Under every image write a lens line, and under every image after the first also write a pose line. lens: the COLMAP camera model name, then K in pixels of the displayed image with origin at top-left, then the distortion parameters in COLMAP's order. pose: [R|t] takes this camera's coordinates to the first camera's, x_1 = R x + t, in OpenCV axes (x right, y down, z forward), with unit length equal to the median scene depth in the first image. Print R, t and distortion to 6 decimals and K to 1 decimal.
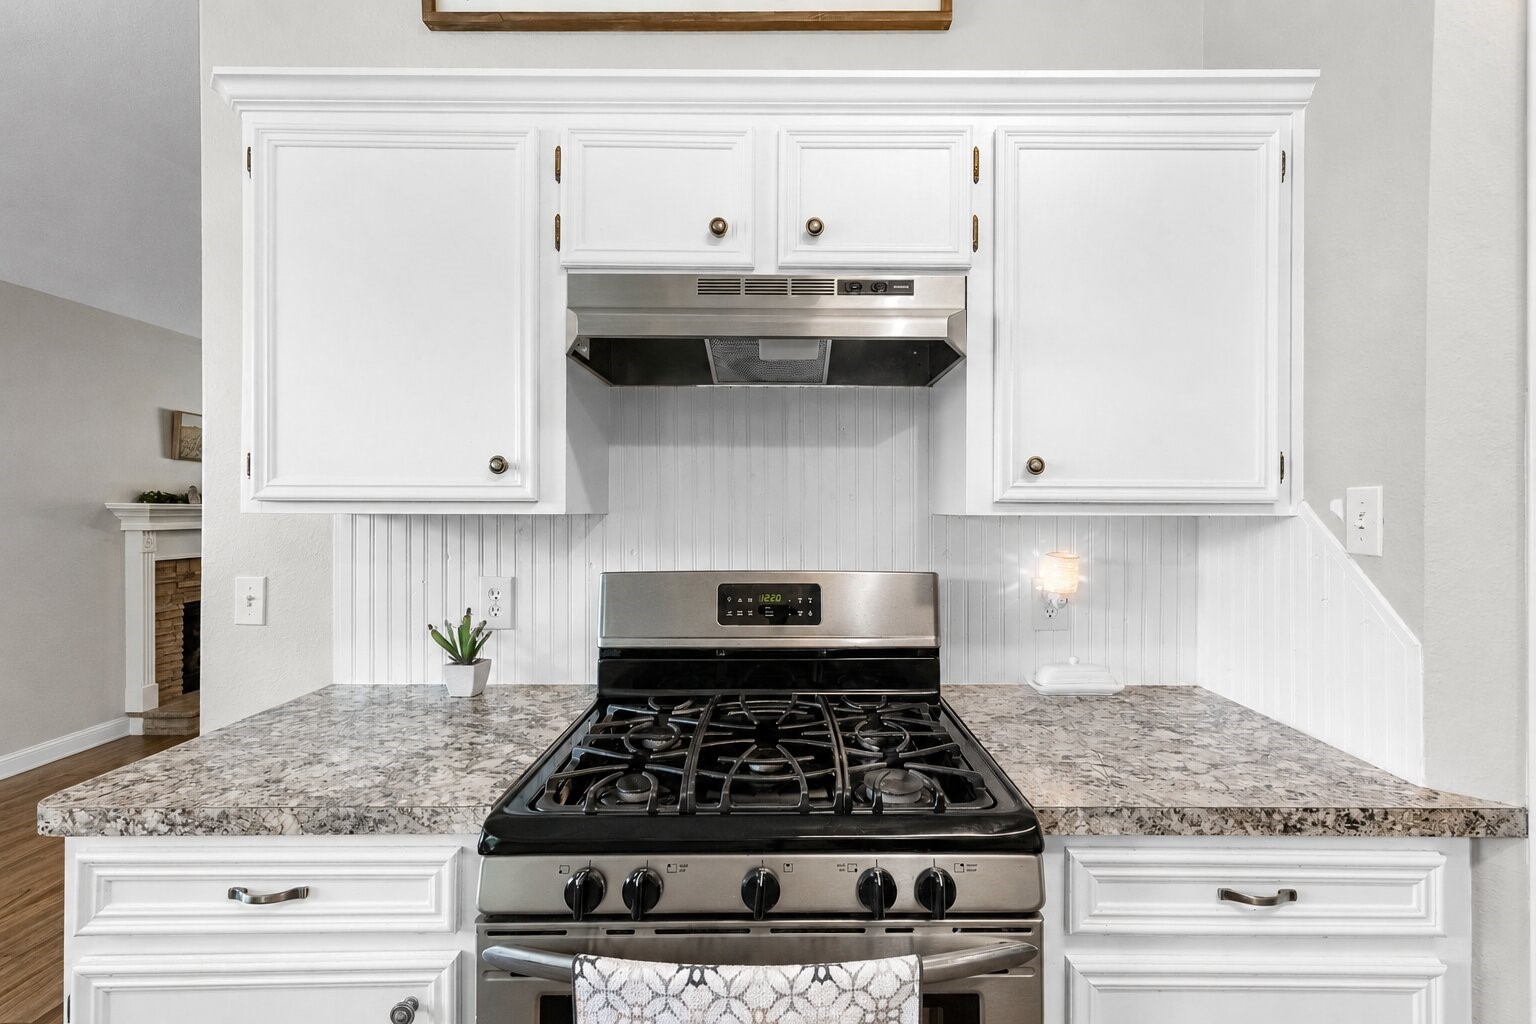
lens RADIAL K [[629.1, 0, 775.9], [0, 629.1, 511.4], [0, 0, 1]] dist [0.003447, -0.000882]
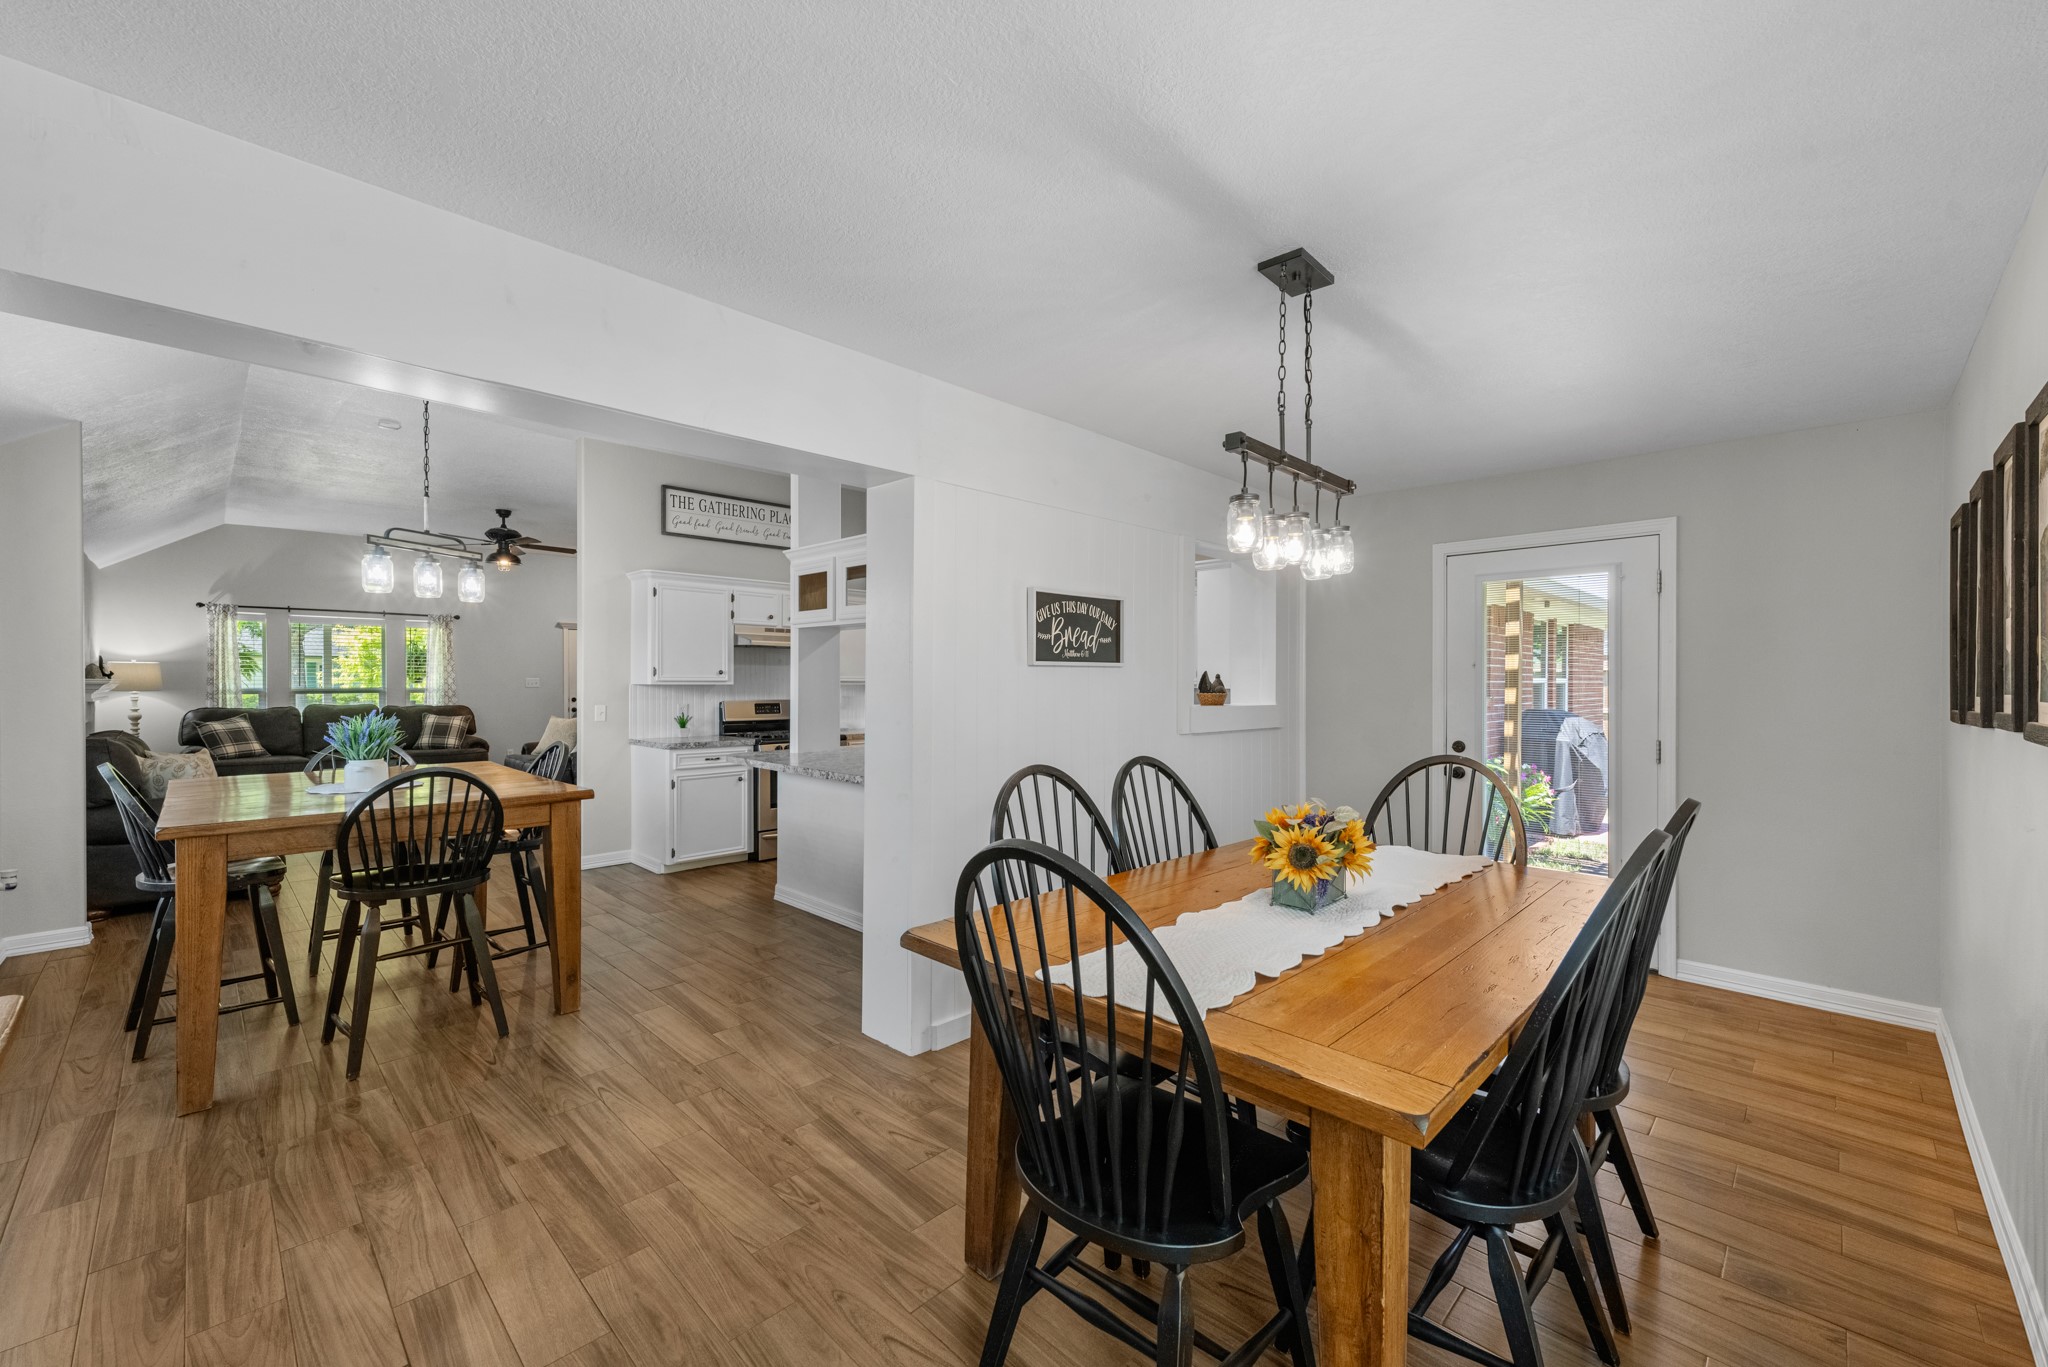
lens RADIAL K [[824.0, 0, 1013.7], [0, 824.0, 687.8], [0, 0, 1]] dist [0.013202, 0.000192]
pose [[0.708920, 0.000678, 0.705289, -2.444768], [-0.008110, 0.999941, 0.007190, -0.022165], [-0.705242, -0.010817, 0.708884, -3.518919]]
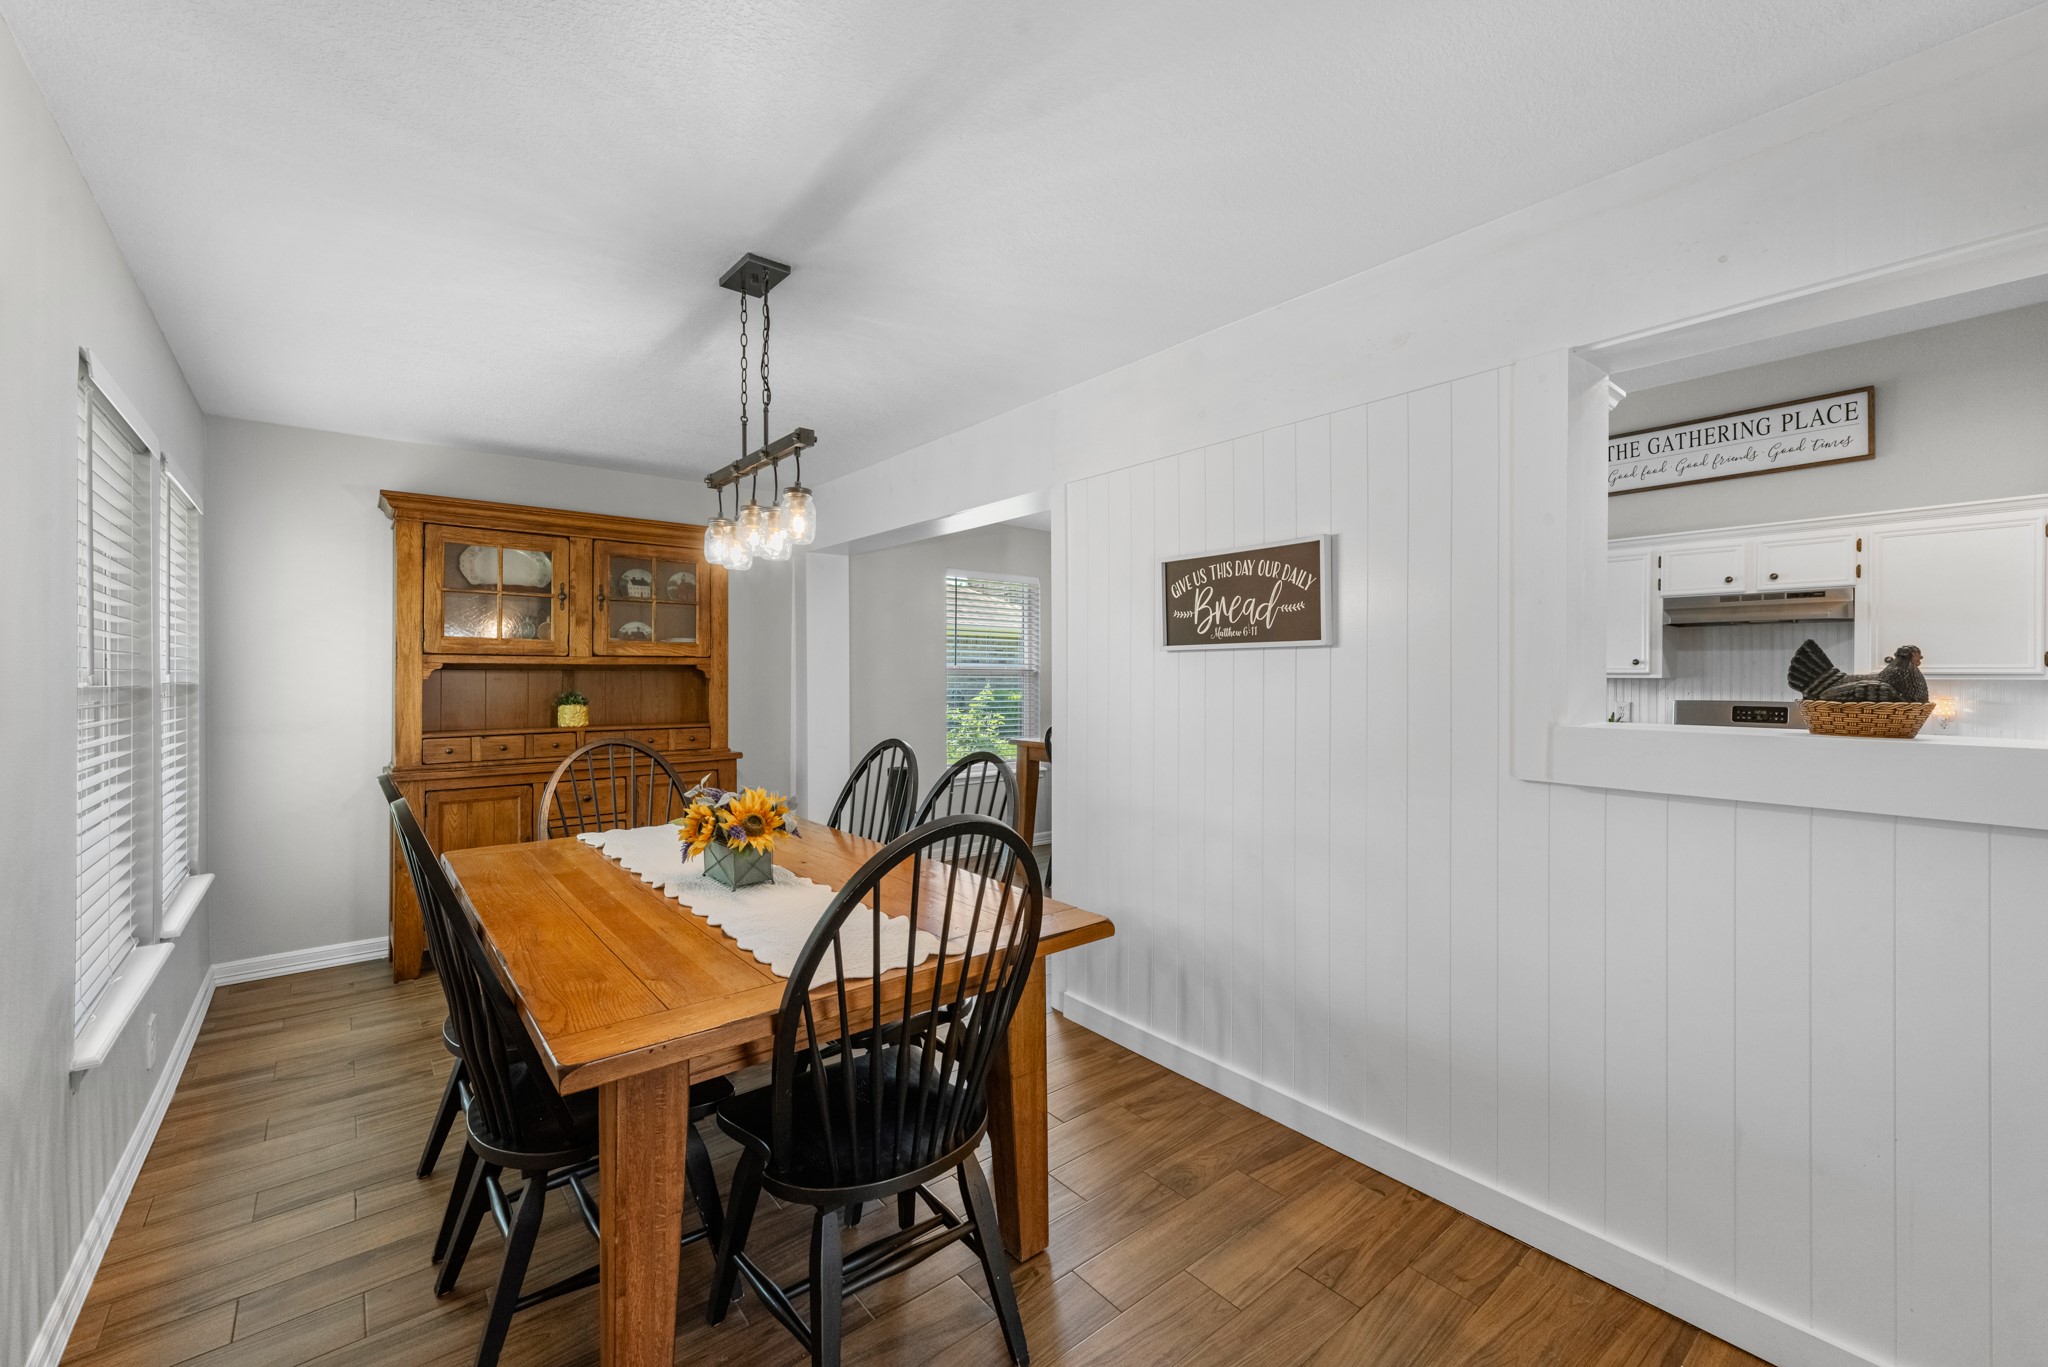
lens RADIAL K [[824.0, 0, 1017.2], [0, 824.0, 672.6], [0, 0, 1]] dist [0.013202, 0.000192]
pose [[0.629351, 0.002654, -0.777116, 0.708099], [-0.001092, 0.999996, 0.002531, -0.024104], [0.777120, -0.000744, 0.629352, -3.397189]]
